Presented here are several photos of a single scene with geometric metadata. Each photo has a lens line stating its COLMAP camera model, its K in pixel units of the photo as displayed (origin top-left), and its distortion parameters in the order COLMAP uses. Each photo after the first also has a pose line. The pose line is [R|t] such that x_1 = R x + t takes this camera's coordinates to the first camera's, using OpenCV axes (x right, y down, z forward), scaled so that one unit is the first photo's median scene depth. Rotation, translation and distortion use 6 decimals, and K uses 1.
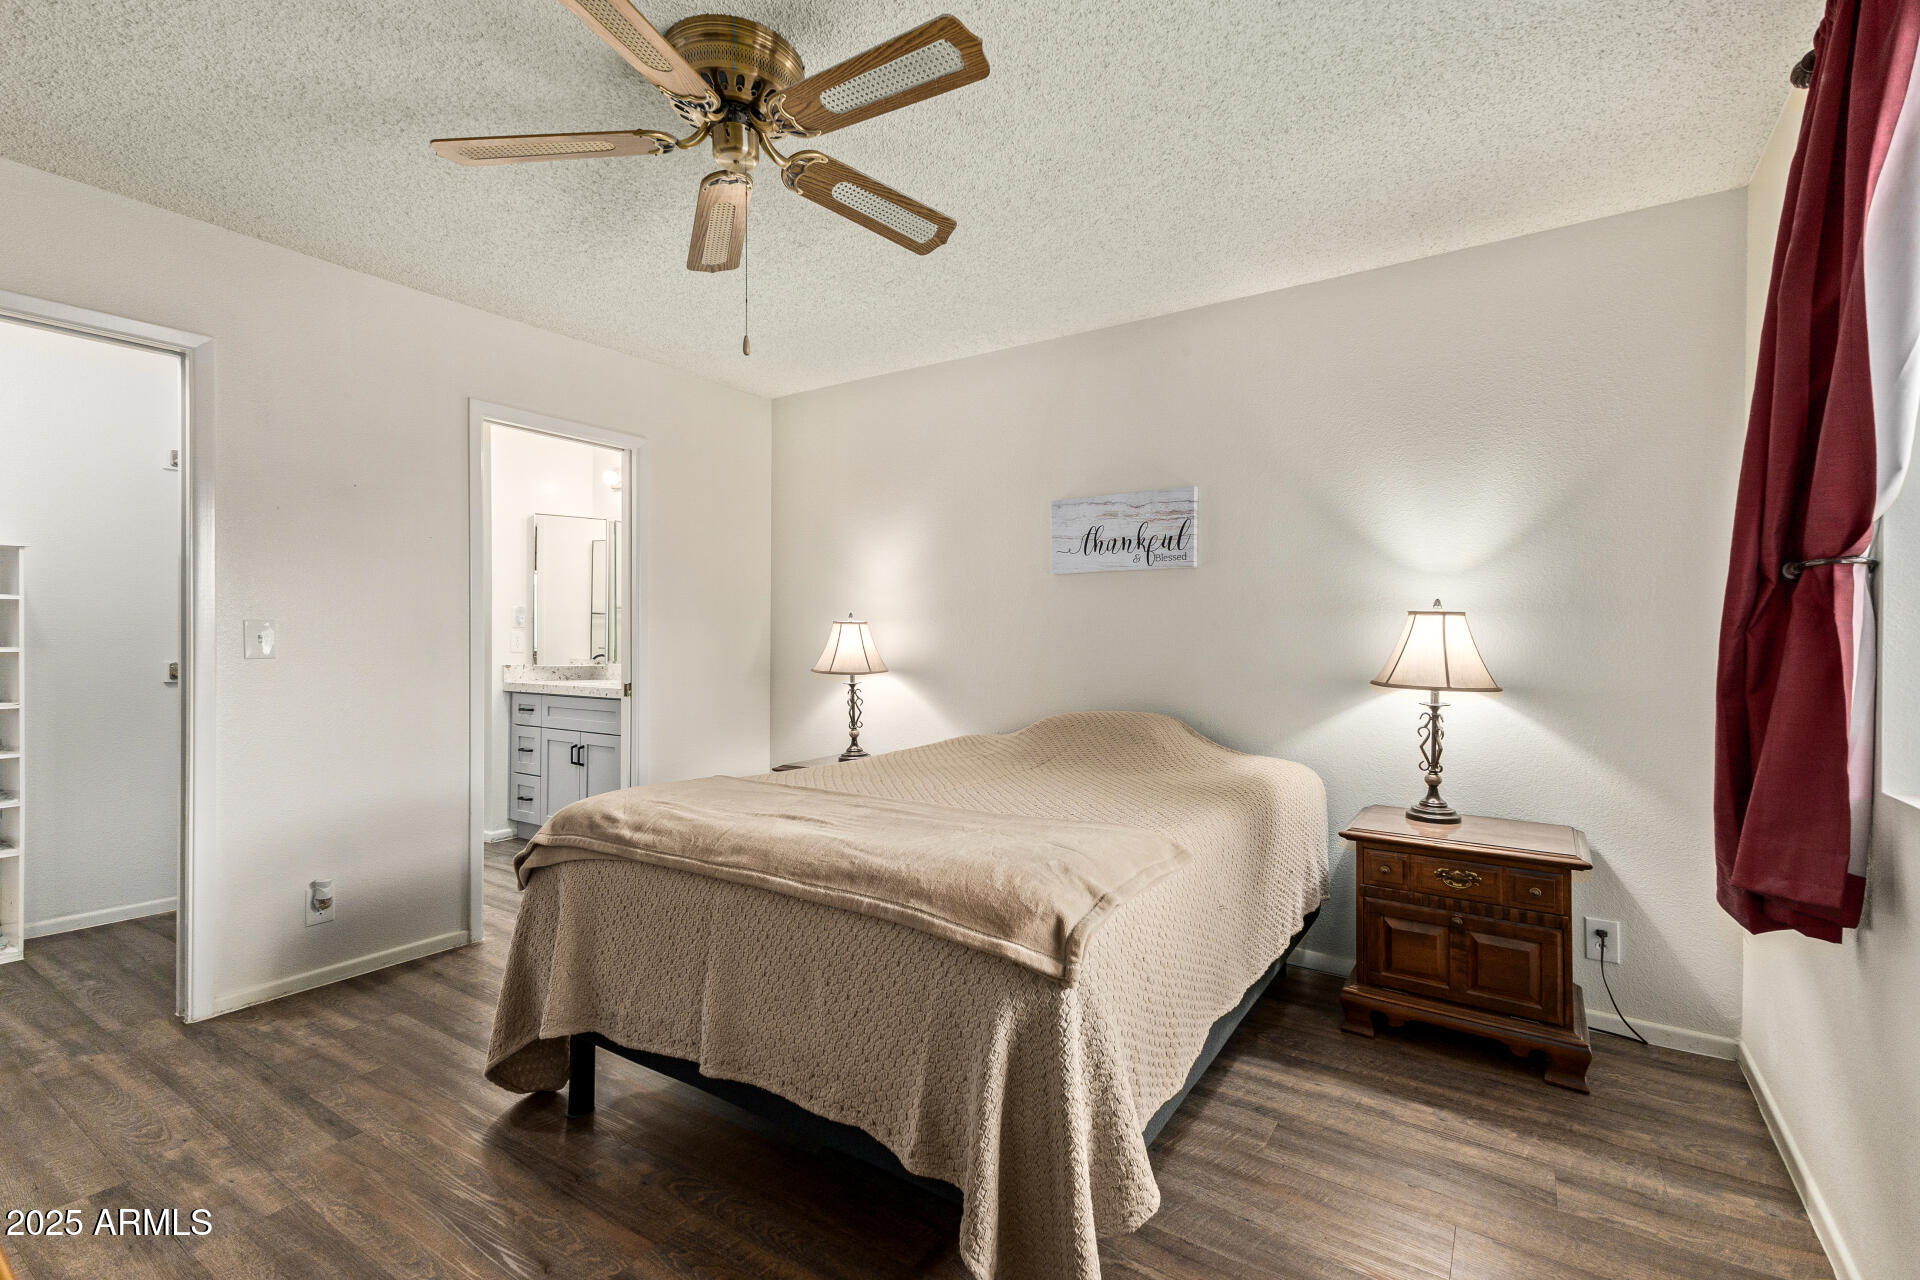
lens RADIAL K [[833.5, 0, 961.6], [0, 833.5, 637.3], [0, 0, 1]] dist [0.013595, -0.004574]
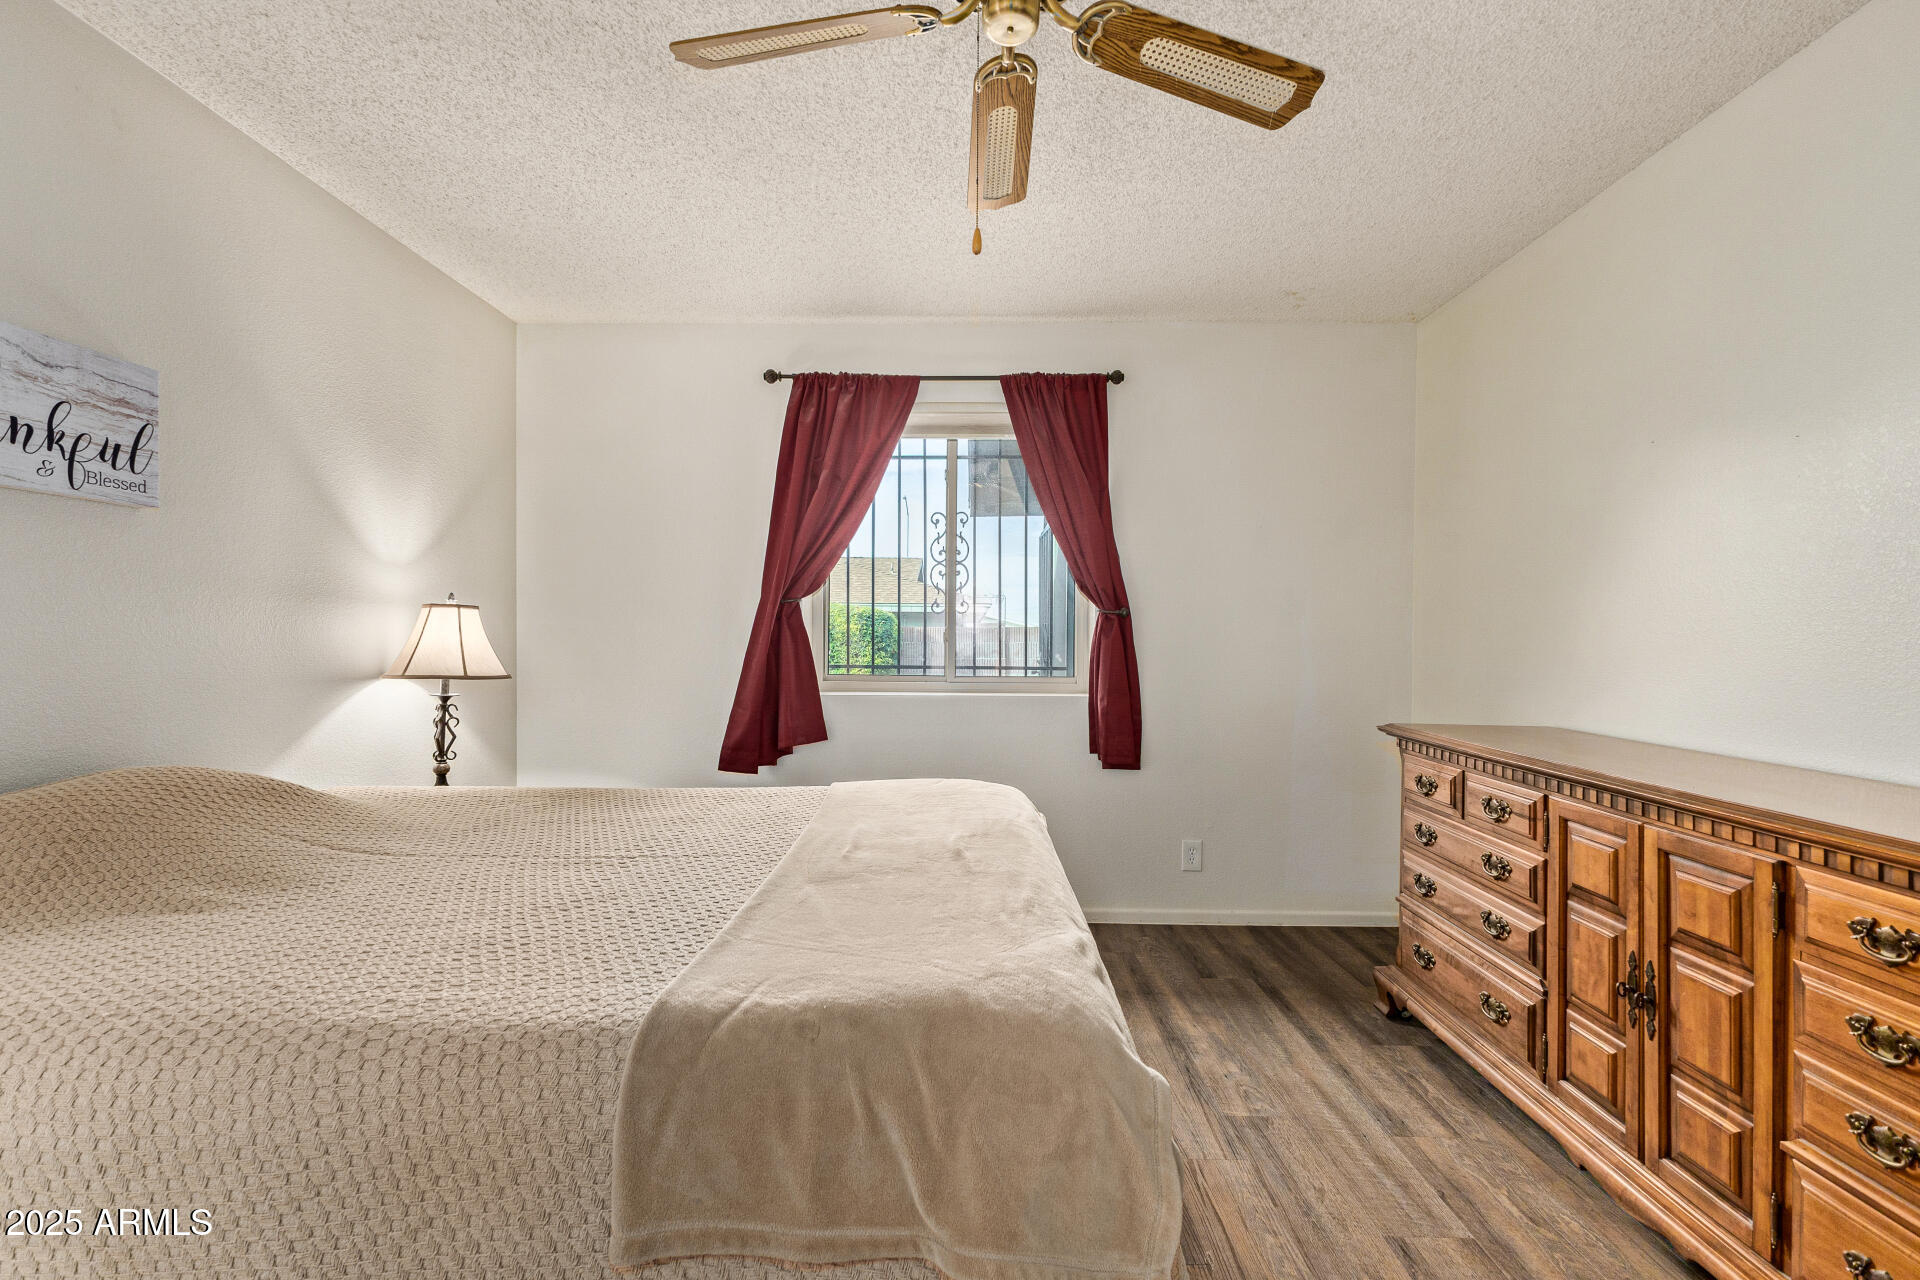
lens RADIAL K [[833.5, 0, 961.1], [0, 833.5, 638.2], [0, 0, 1]] dist [0.013595, -0.004574]
pose [[-0.551362, -0.003632, 0.834258, -0.522872], [0.004956, 0.999959, 0.007629, 0.005278], [-0.834252, 0.008341, -0.551321, 0.849169]]
